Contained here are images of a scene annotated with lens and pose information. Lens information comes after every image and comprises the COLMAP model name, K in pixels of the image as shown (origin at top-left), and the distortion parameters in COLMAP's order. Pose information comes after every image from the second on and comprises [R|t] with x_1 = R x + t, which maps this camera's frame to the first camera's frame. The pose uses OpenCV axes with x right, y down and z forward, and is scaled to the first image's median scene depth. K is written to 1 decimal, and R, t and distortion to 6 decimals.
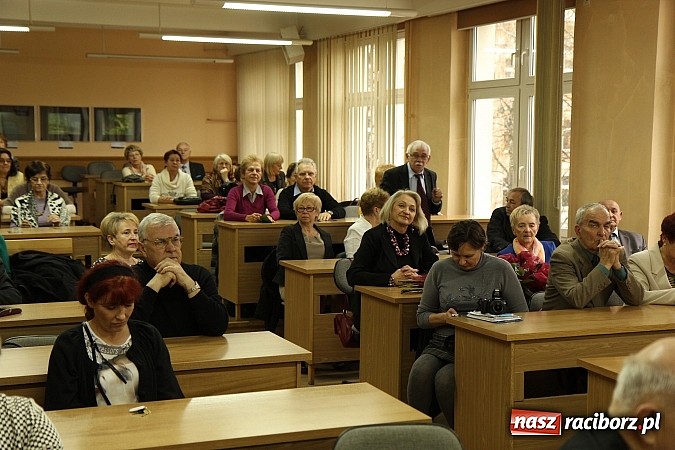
lens RADIAL K [[1020.2, 0, 337.5], [0, 1020.2, 225.0], [0, 0, 1]] dist [0.110825, -0.031695]
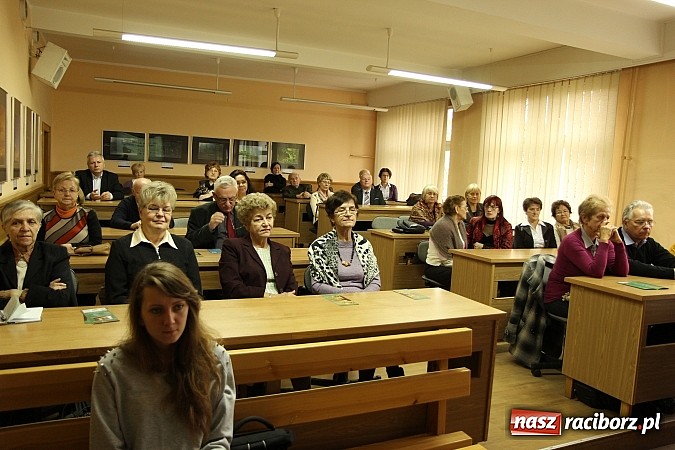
lens RADIAL K [[510.6, 0, 353.7], [0, 510.6, 224.9], [0, 0, 1]] dist [-0.057131, 0.001788]
pose [[0.998288, 0.042317, 0.040369, -0.237313], [-0.043023, 0.998933, 0.016781, -0.035345], [-0.039616, -0.018489, 0.999044, 0.508774]]
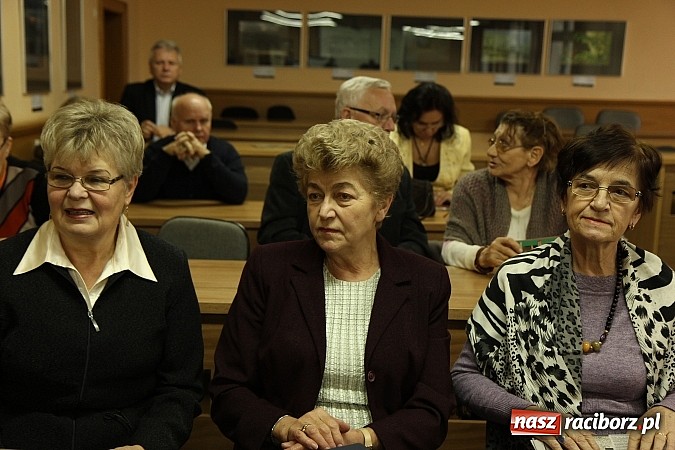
lens RADIAL K [[951.0, 0, 405.9], [0, 951.0, 224.0], [0, 0, 1]] dist [0.271638, 0.006814]
pose [[0.952733, 0.075761, -0.294212, -0.211062], [-0.056385, 0.995678, 0.073802, -0.043374], [0.298532, -0.053725, 0.952886, 0.607719]]
